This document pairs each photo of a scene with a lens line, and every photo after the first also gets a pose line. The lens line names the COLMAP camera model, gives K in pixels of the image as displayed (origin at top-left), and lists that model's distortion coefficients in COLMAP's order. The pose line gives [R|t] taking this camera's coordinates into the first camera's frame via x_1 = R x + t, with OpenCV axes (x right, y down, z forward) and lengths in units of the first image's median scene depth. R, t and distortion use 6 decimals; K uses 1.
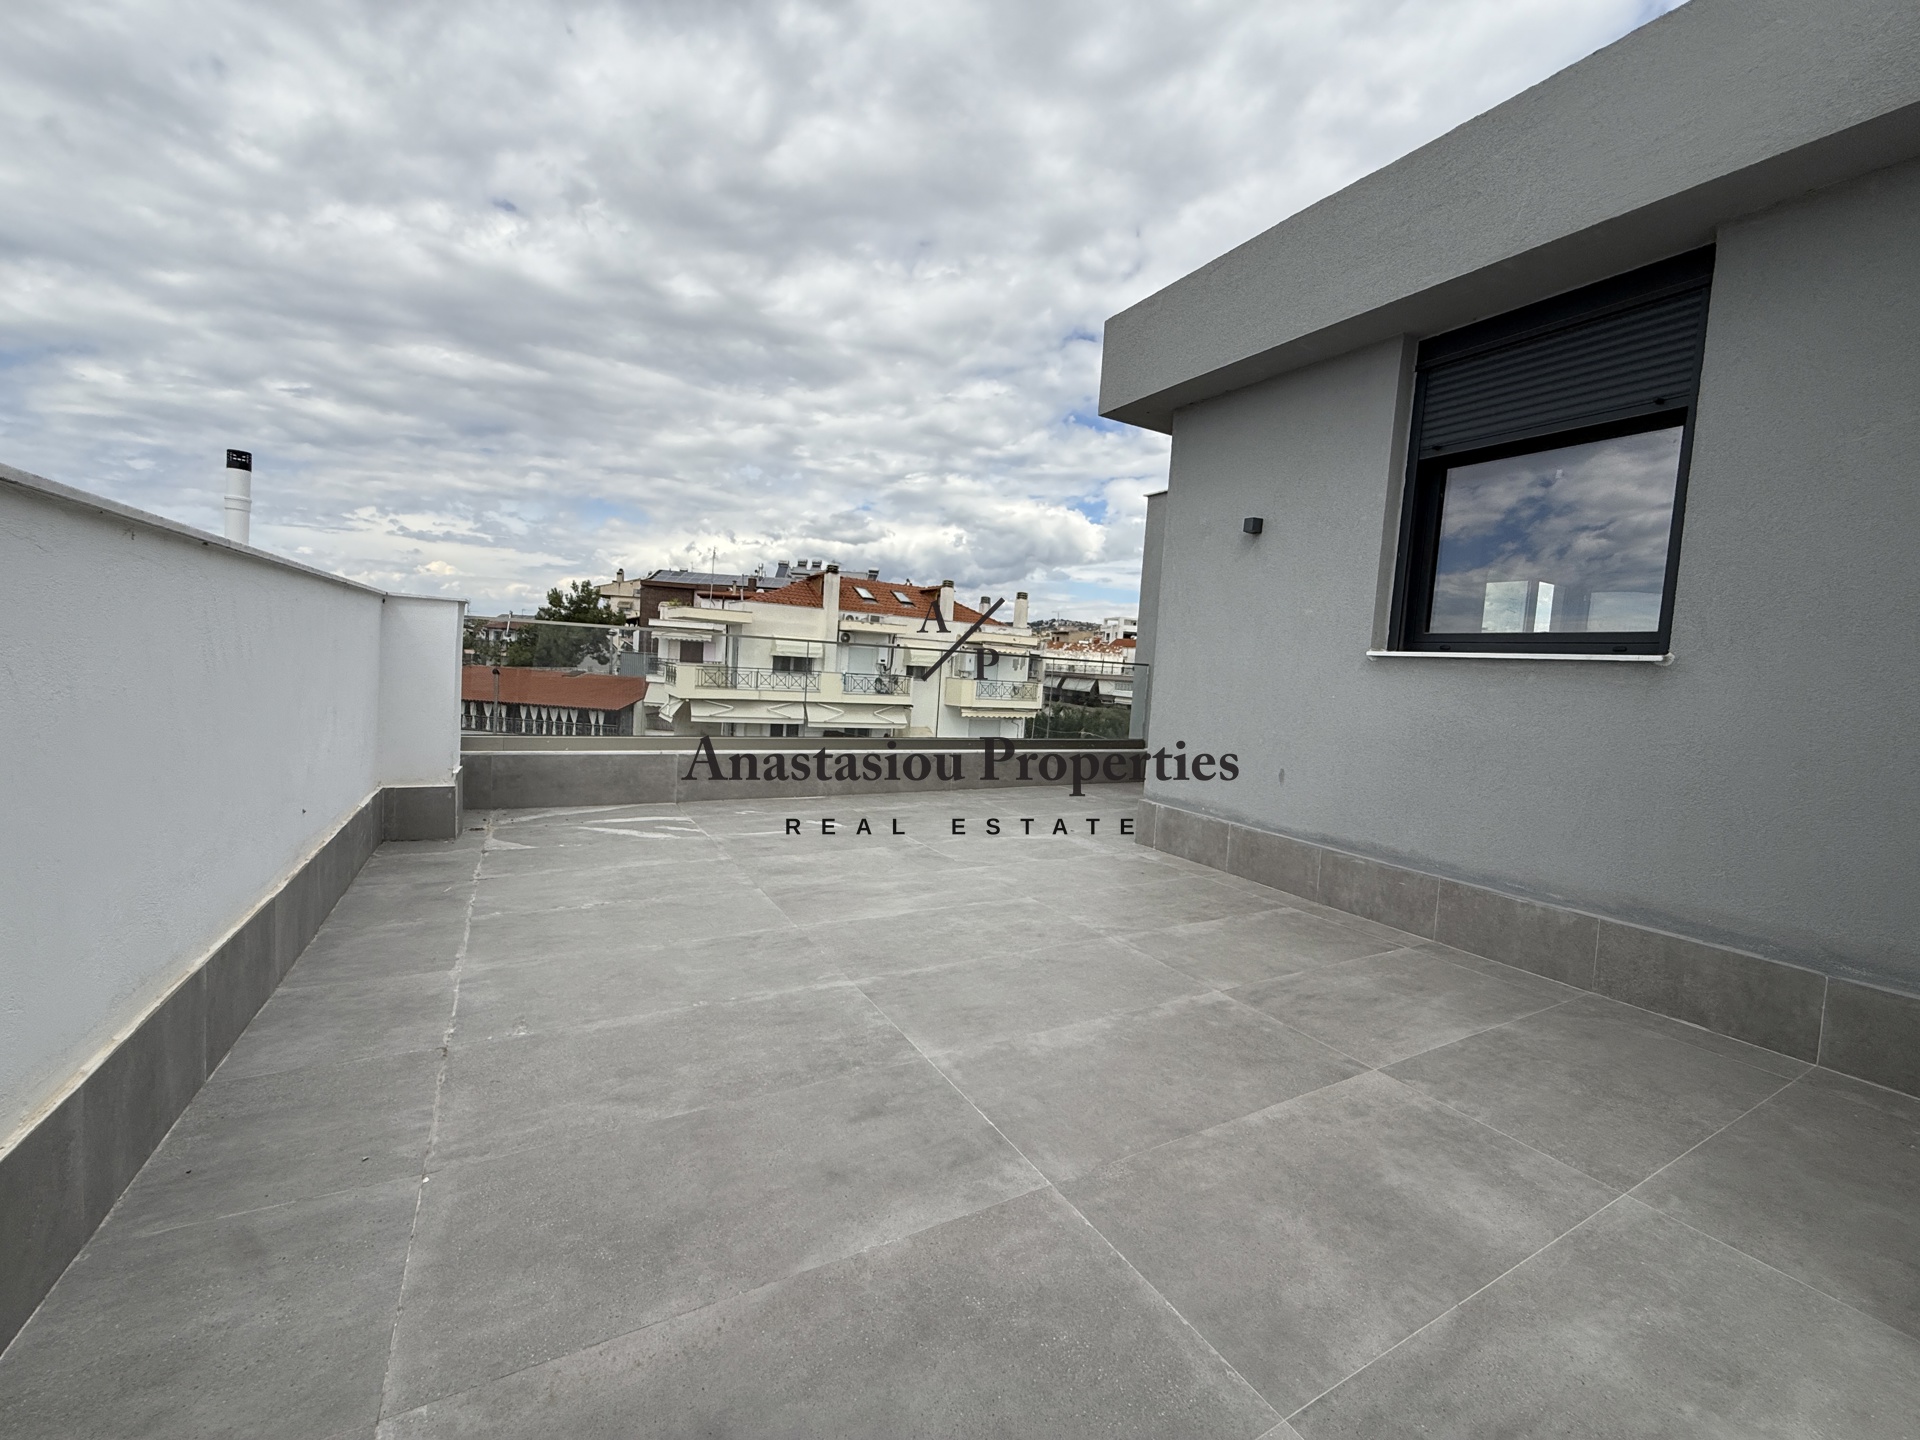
lens RADIAL K [[769.1, 0, 947.9], [0, 769.1, 718.6], [0, 0, 1]] dist [0.001439, 0.000515]
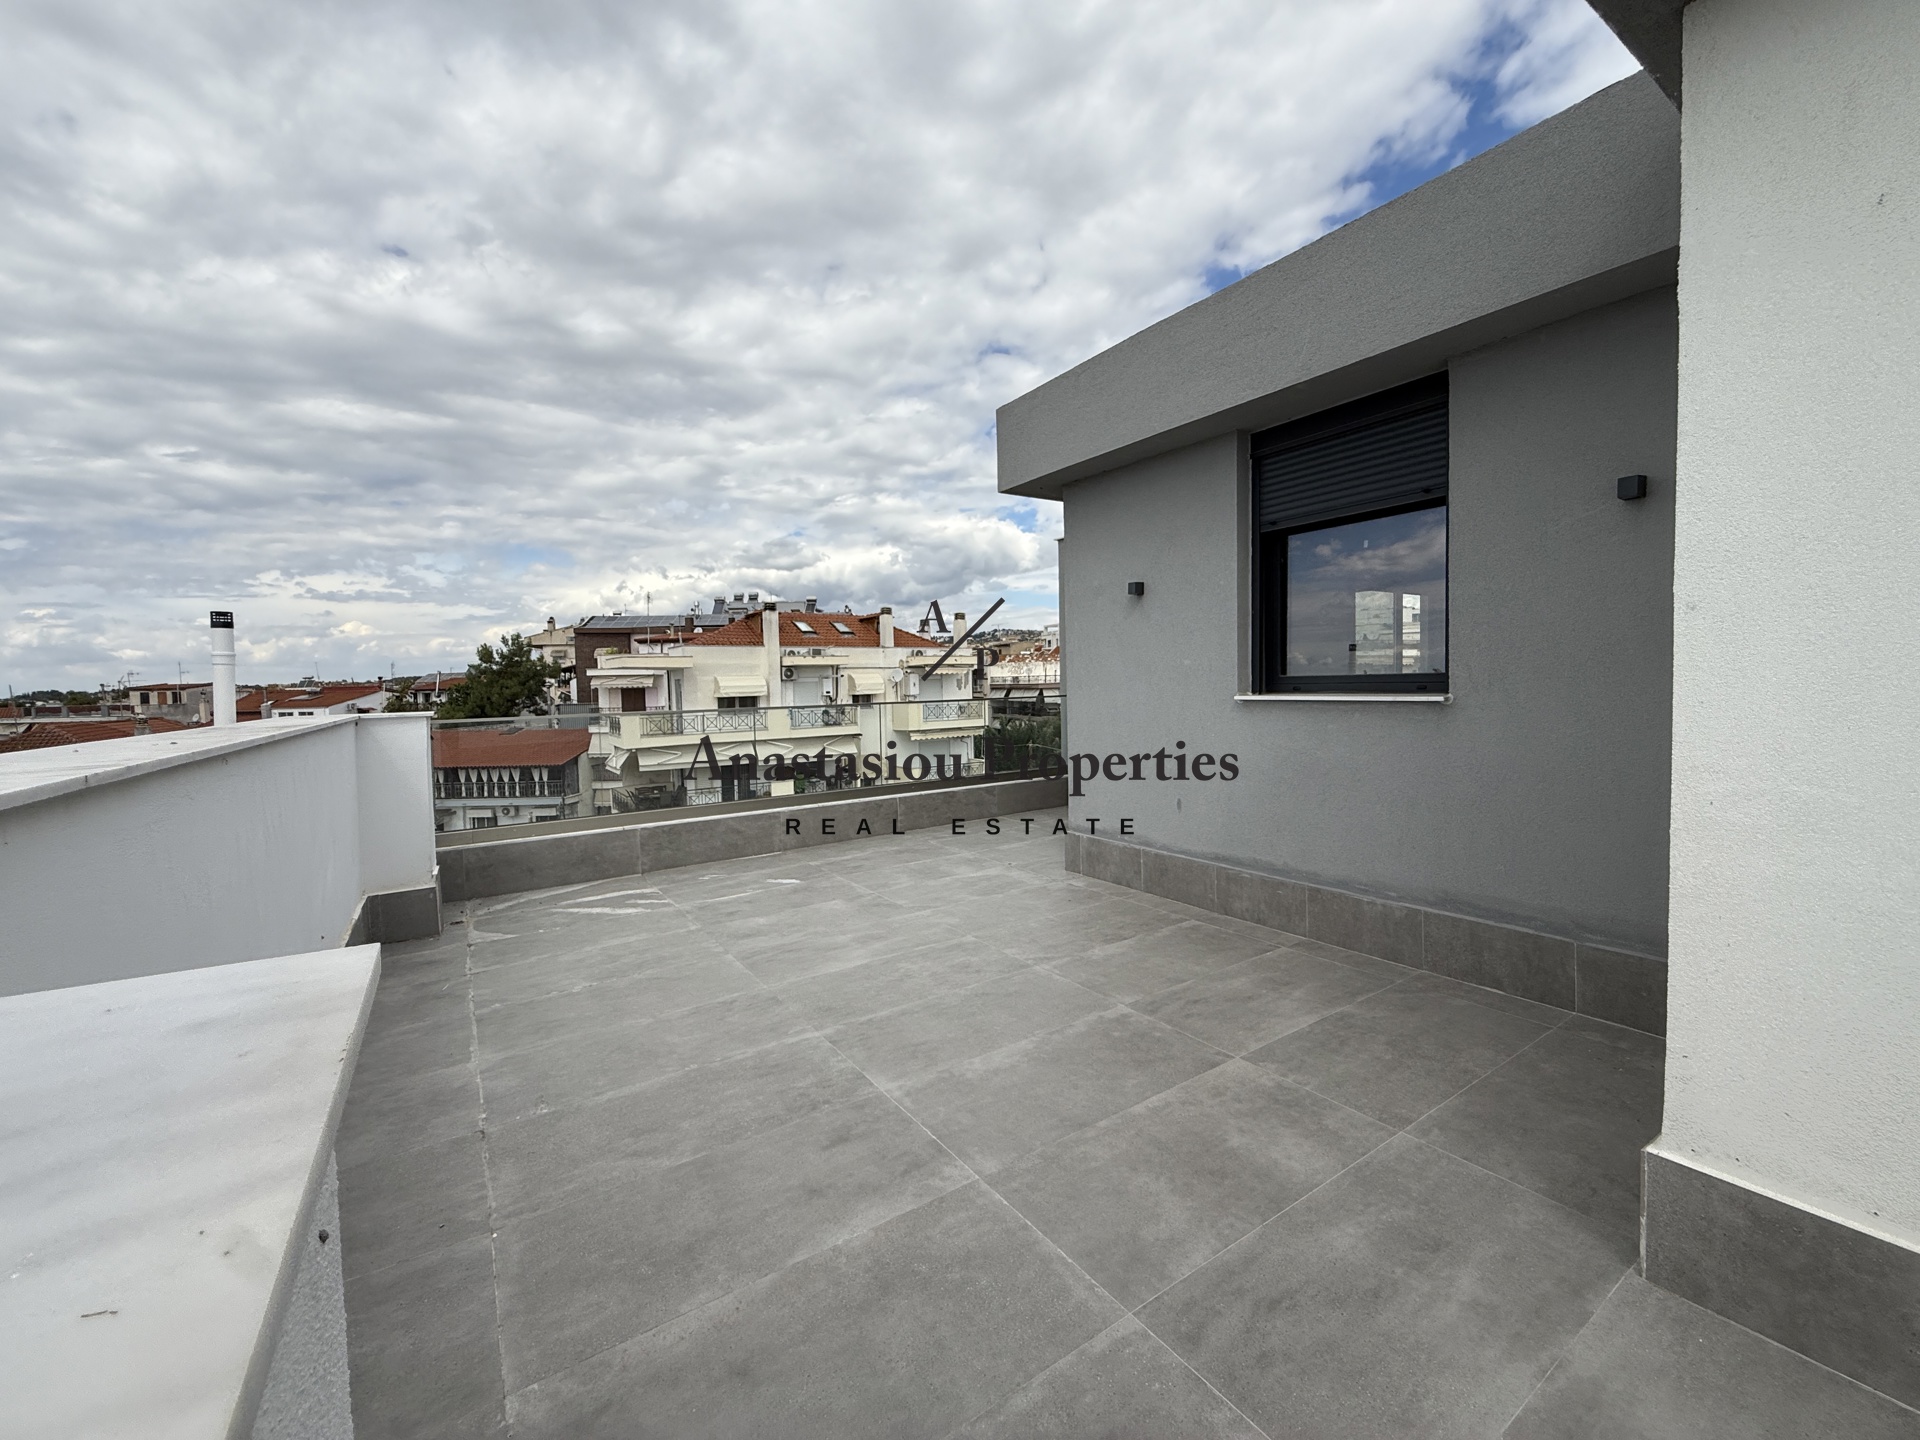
lens RADIAL K [[769.1, 0, 944.1], [0, 769.1, 723.5], [0, 0, 1]] dist [0.001439, 0.000515]
pose [[0.994043, -0.091139, 0.059764, 0.039977], [0.092107, 0.995656, -0.013650, -0.094982], [-0.058260, 0.019074, 0.998119, -0.197200]]
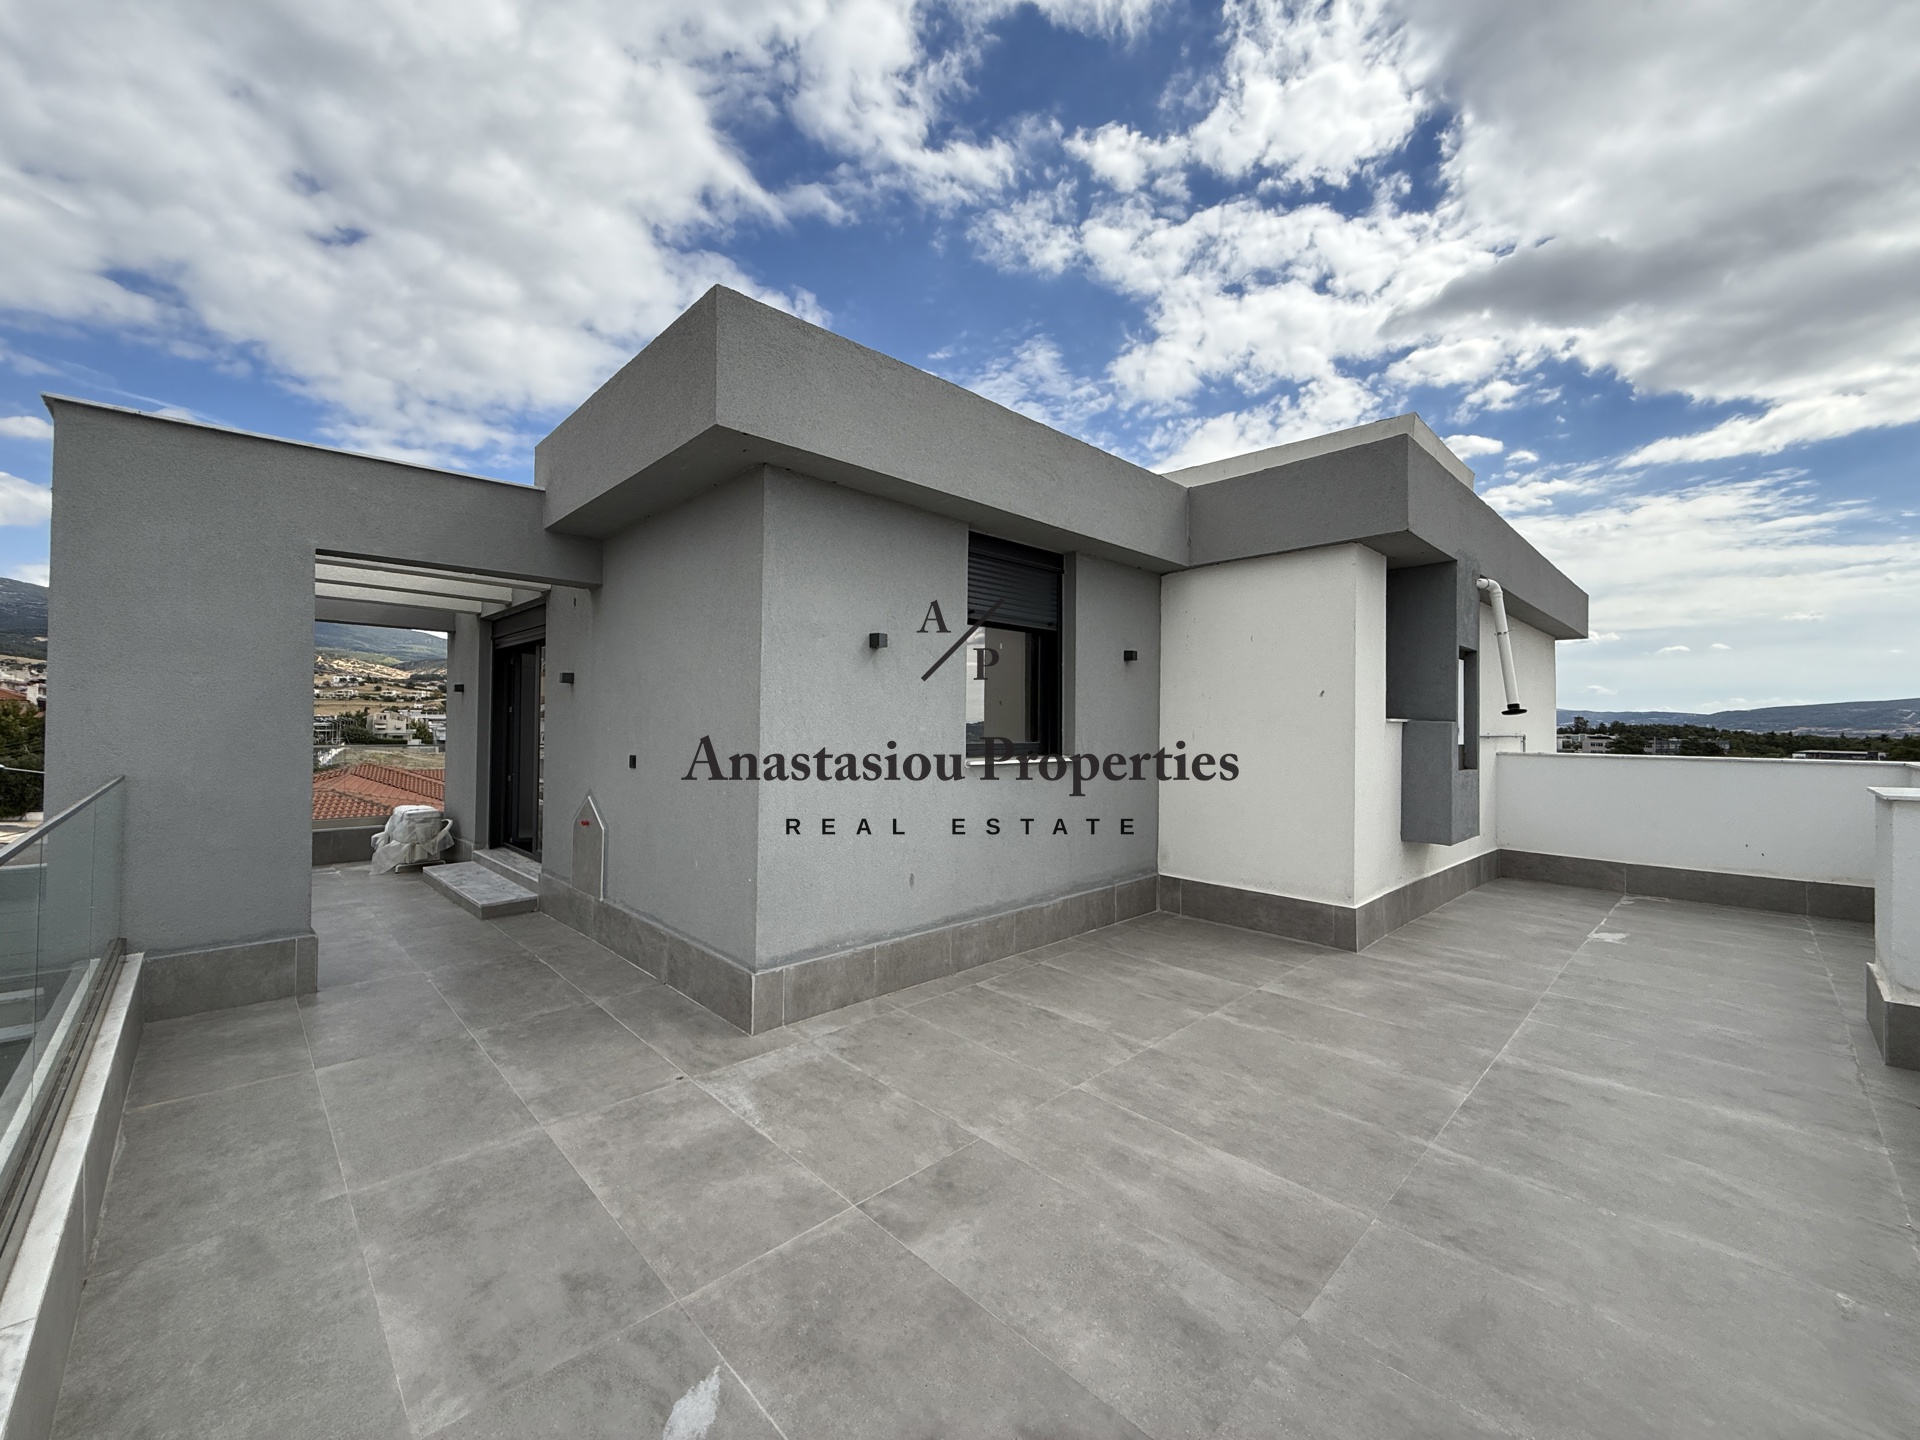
lens RADIAL K [[769.1, 0, 962.0], [0, 769.1, 721.0], [0, 0, 1]] dist [0.001439, 0.000515]
pose [[-0.265976, -0.062217, 0.961970, -0.908305], [0.038650, 0.996424, 0.075131, -0.338373], [-0.963204, 0.057164, -0.262620, 1.802735]]
